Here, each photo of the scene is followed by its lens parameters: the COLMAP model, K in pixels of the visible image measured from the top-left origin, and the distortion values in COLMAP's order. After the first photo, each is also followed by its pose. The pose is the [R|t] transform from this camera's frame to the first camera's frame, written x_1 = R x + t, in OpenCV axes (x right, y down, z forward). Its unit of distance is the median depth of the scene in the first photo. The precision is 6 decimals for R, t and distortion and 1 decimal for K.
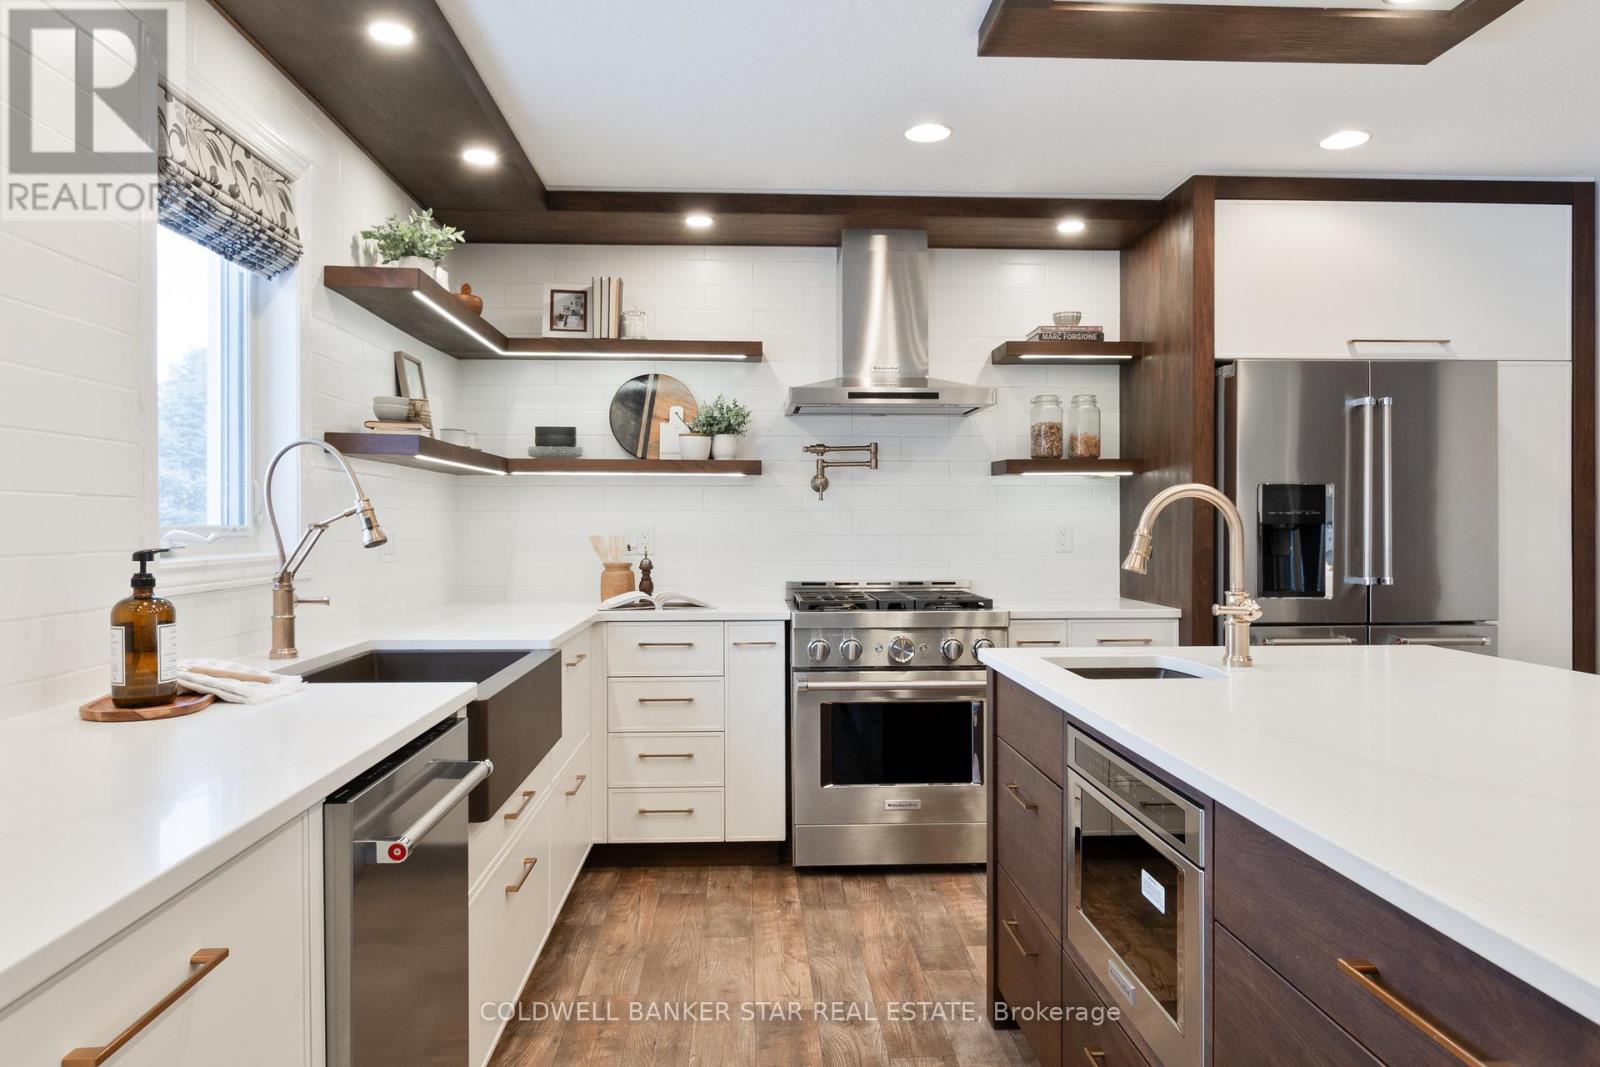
lens RADIAL K [[1076.8, 0, 805.1], [0, 1076.8, 526.3], [0, 0, 1]] dist [0.000360, -0.008560]
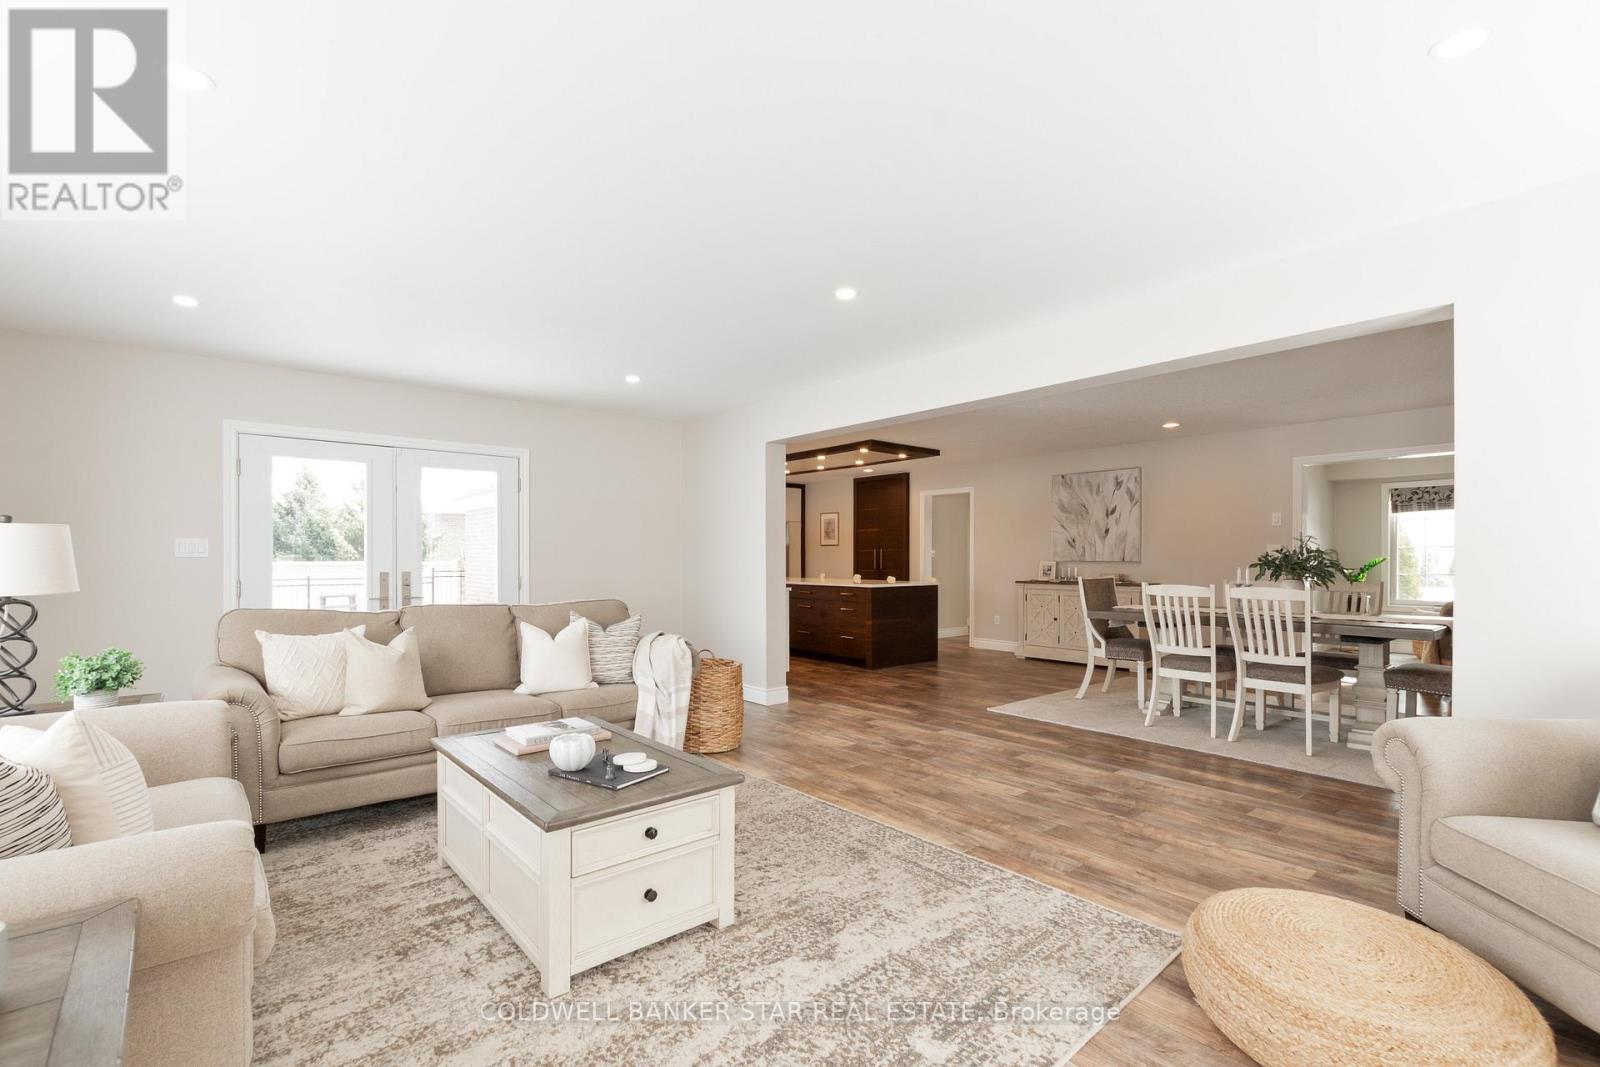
lens RADIAL K [[702.5, 0, 806.7], [0, 702.5, 563.4], [0, 0, 1]] dist [0.006518, -0.003717]
pose [[0.786273, -0.003569, 0.617869, -1.194082], [0.000508, 0.999987, 0.005130, 0.012538], [-0.617879, -0.003720, 0.786264, -1.467093]]
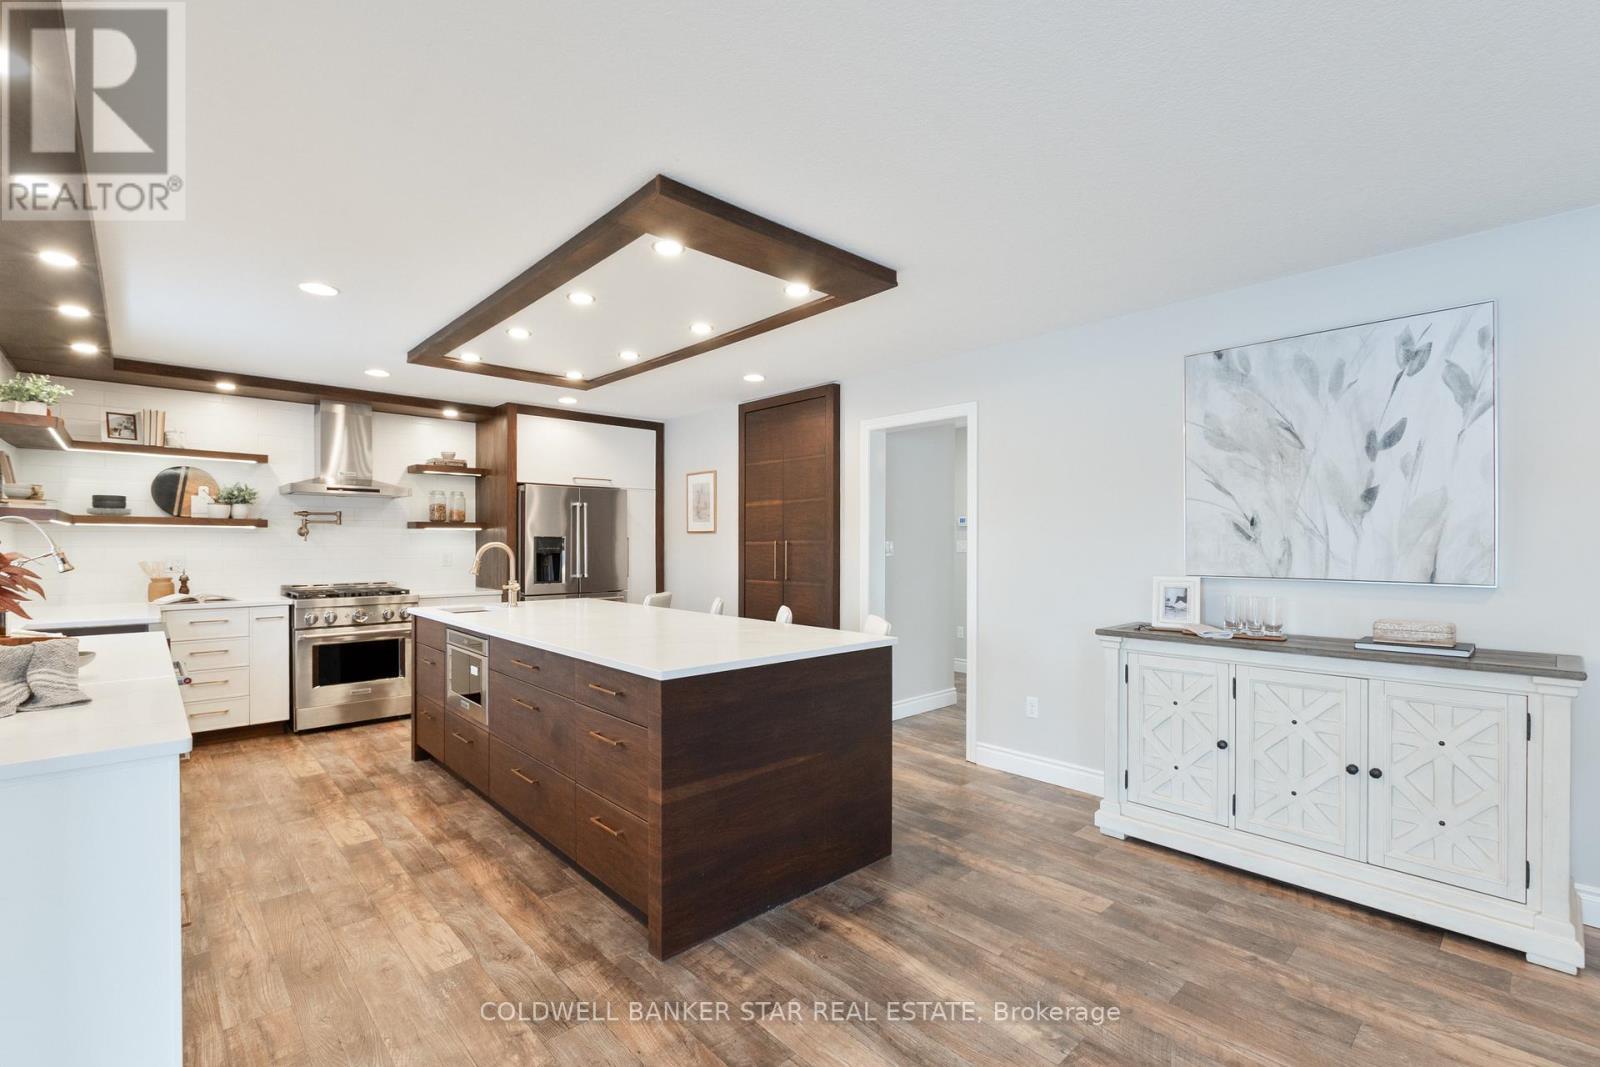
lens RADIAL K [[702.5, 0, 793.2], [0, 702.5, 547.0], [0, 0, 1]] dist [0.006518, -0.003717]
pose [[0.769875, -0.001931, 0.638191, -0.130488], [-0.000133, 0.999995, 0.003187, -0.020505], [-0.638194, -0.002538, 0.769871, -0.554285]]
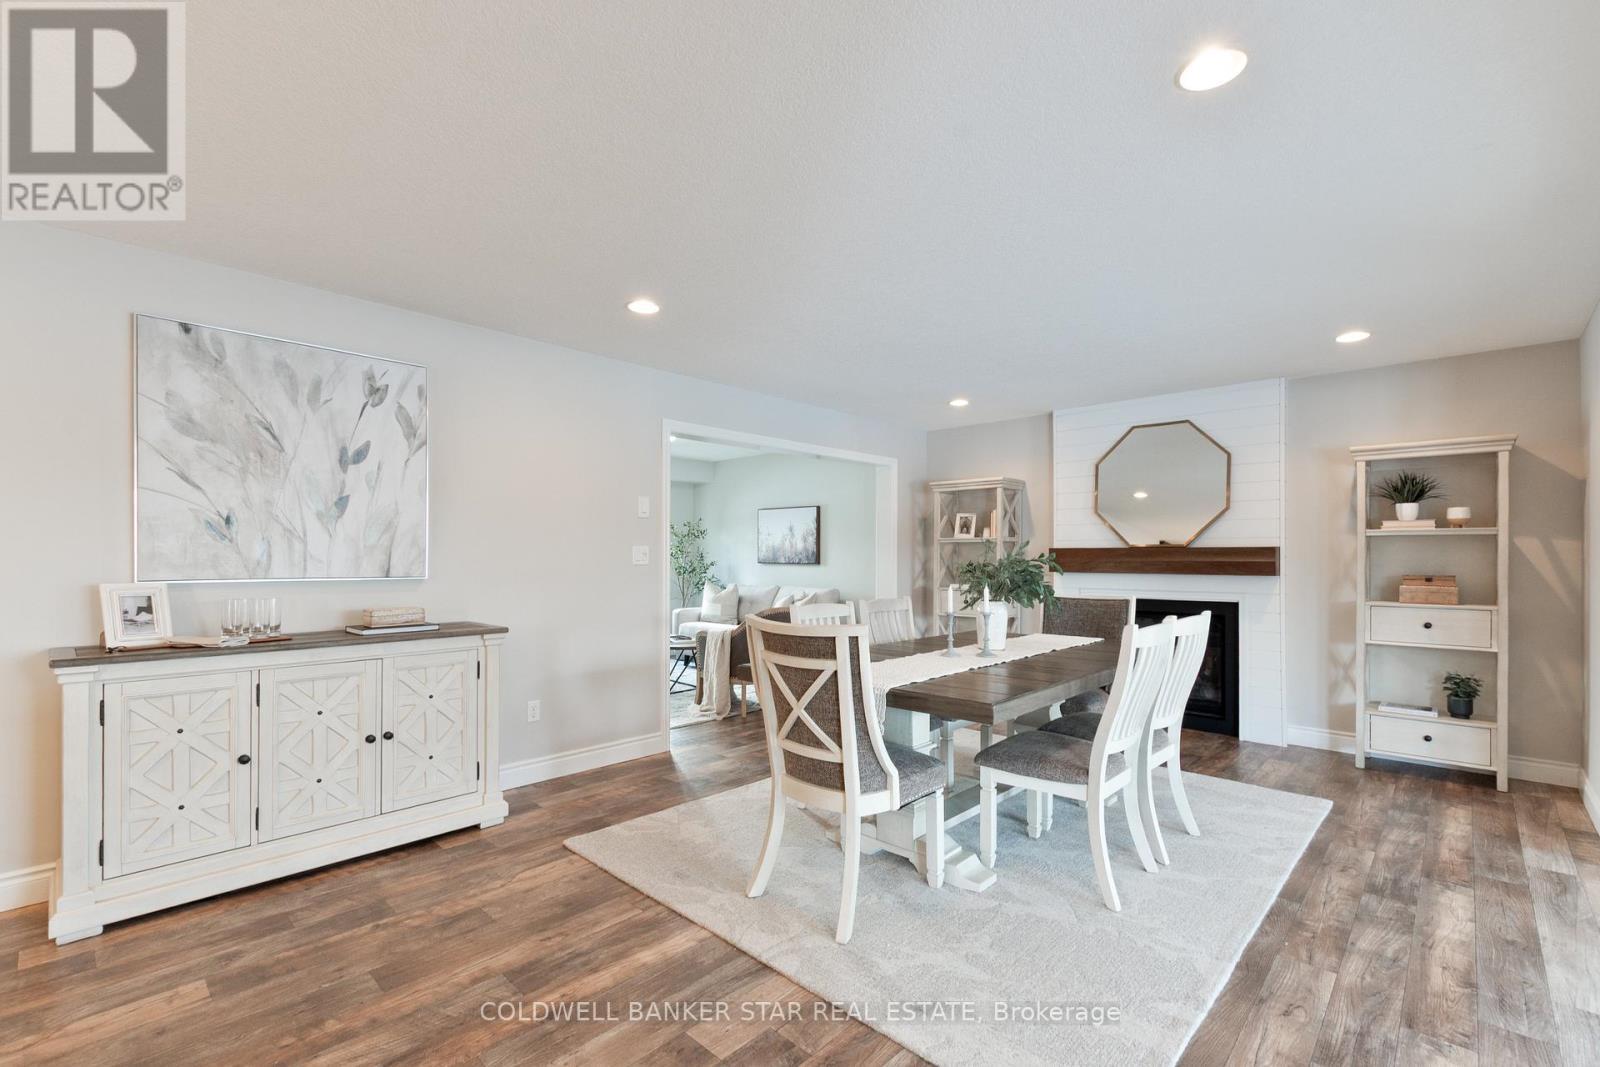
lens RADIAL K [[702.5, 0, 803.9], [0, 702.5, 555.7], [0, 0, 1]] dist [0.006518, -0.003717]
pose [[-0.691414, 0.002013, 0.722456, -0.183455], [0.000010, 0.999996, -0.002777, -0.006598], [-0.722459, -0.001913, -0.691412, -0.188866]]
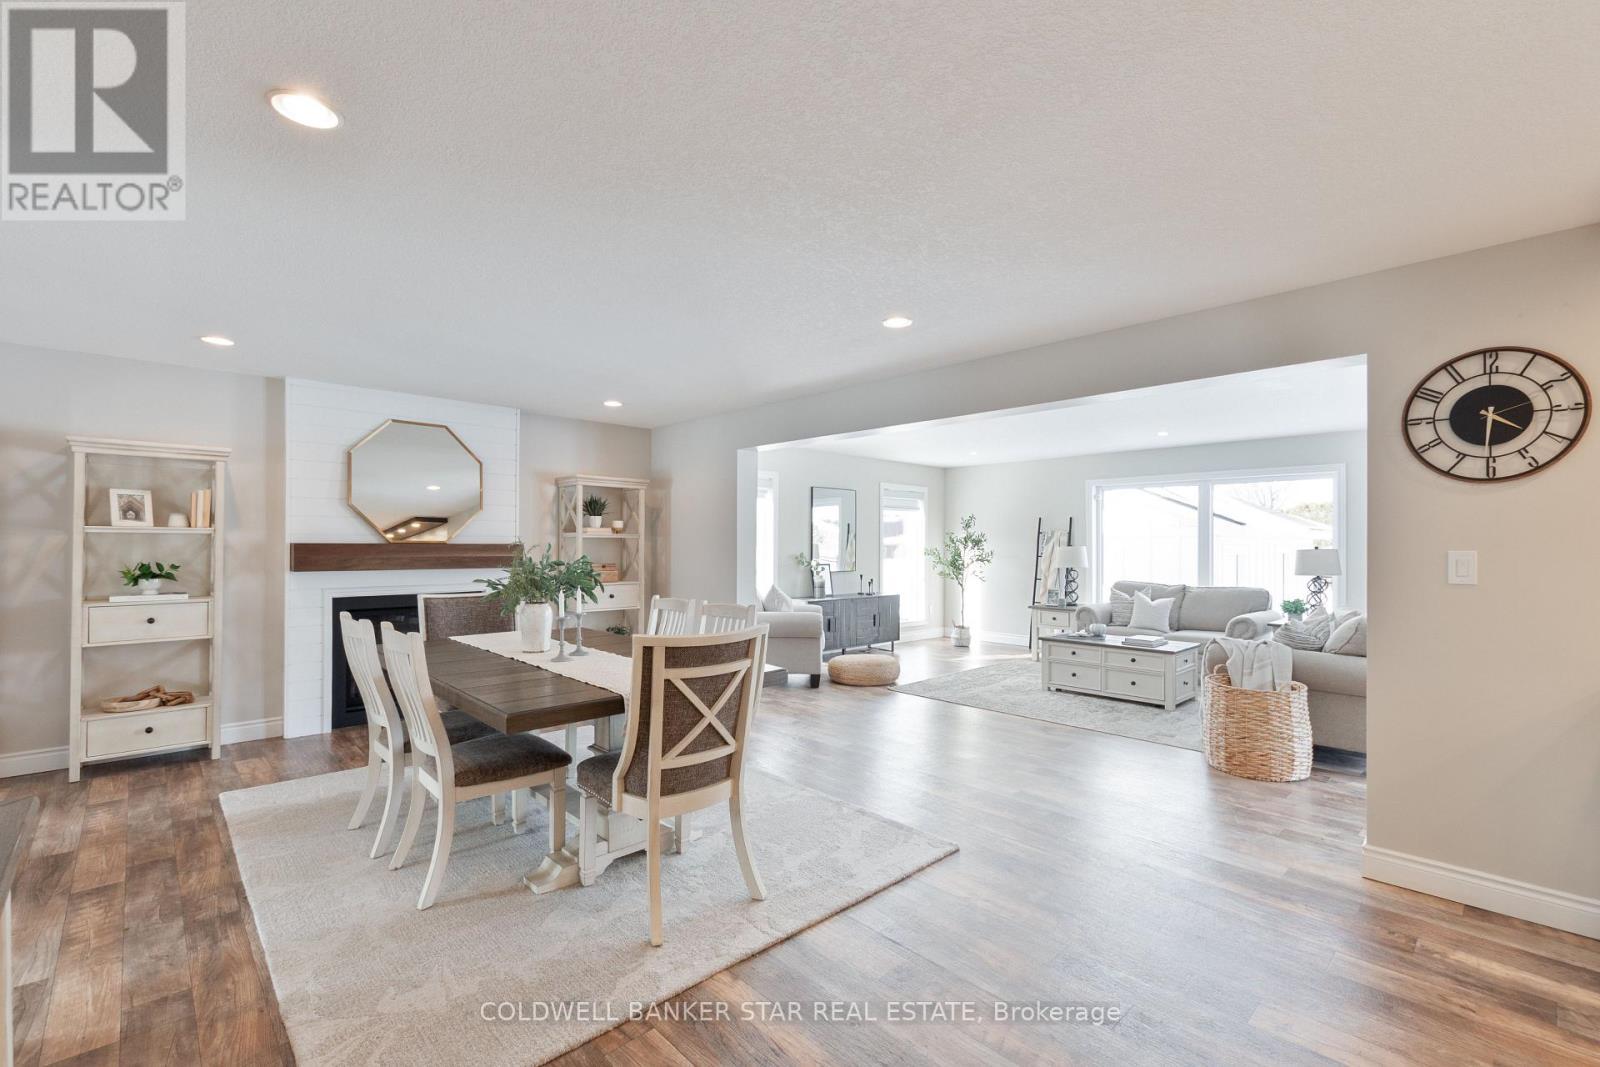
lens RADIAL K [[702.5, 0, 806.6], [0, 702.5, 541.5], [0, 0, 1]] dist [0.006518, -0.003717]
pose [[-0.759426, -0.003584, -0.650584, 0.650394], [-0.004504, 0.999990, -0.000251, -0.033697], [0.650579, 0.002740, -0.759434, -0.067215]]
